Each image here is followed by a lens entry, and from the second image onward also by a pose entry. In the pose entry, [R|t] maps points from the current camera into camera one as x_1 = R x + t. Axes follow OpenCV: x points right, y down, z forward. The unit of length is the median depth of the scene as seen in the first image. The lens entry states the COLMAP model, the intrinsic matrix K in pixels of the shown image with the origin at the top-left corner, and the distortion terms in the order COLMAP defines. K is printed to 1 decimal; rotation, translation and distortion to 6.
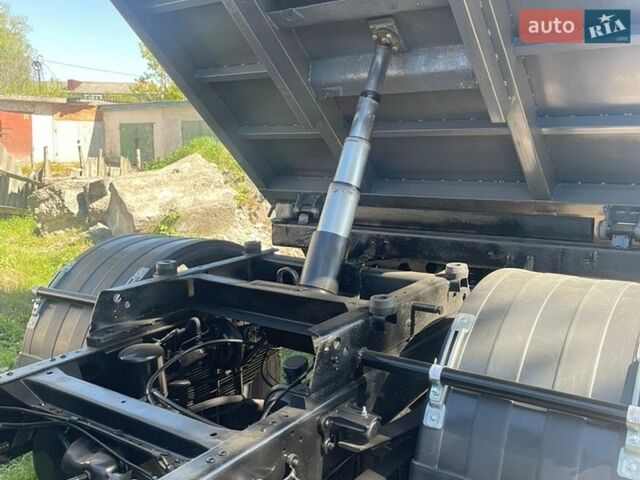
lens RADIAL K [[643.8, 0, 342.4], [0, 643.8, 241.1], [0, 0, 1]] dist [0.088906, -0.118772]
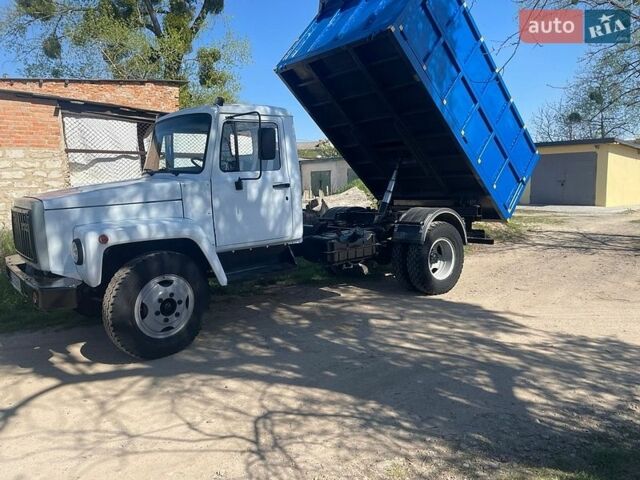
lens RADIAL K [[477.7, 0, 327.8], [0, 477.7, 232.9], [0, 0, 1]] dist [0.091556, -0.115029]
pose [[0.961540, 0.014484, -0.274283, 0.379378], [-0.026361, 0.998865, -0.039666, 0.253083], [0.273397, 0.045371, 0.960831, -1.667452]]
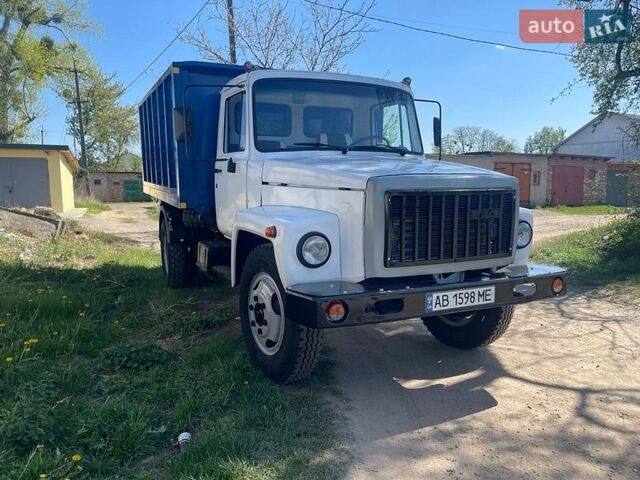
lens RADIAL K [[470.7, 0, 331.9], [0, 470.7, 242.7], [0, 0, 1]] dist [0.092865, -0.118644]
pose [[0.503424, -0.104682, 0.857675, -1.855104], [0.135569, 0.989909, 0.041247, 0.179517], [-0.853338, 0.095510, 0.512536, -0.786071]]
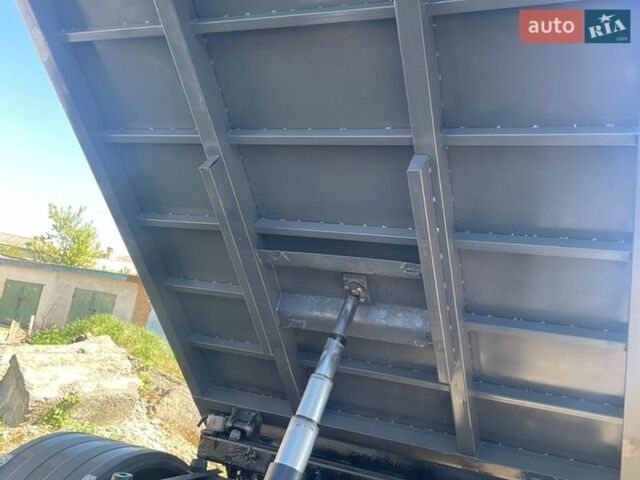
lens RADIAL K [[643.8, 0, 342.4], [0, 643.8, 241.1], [0, 0, 1]] dist [0.088906, -0.118772]
pose [[0.971138, 0.193282, 0.139758, -0.113824], [-0.141713, 0.938880, -0.313723, -0.028224], [-0.191853, 0.284863, 0.939173, -0.080595]]
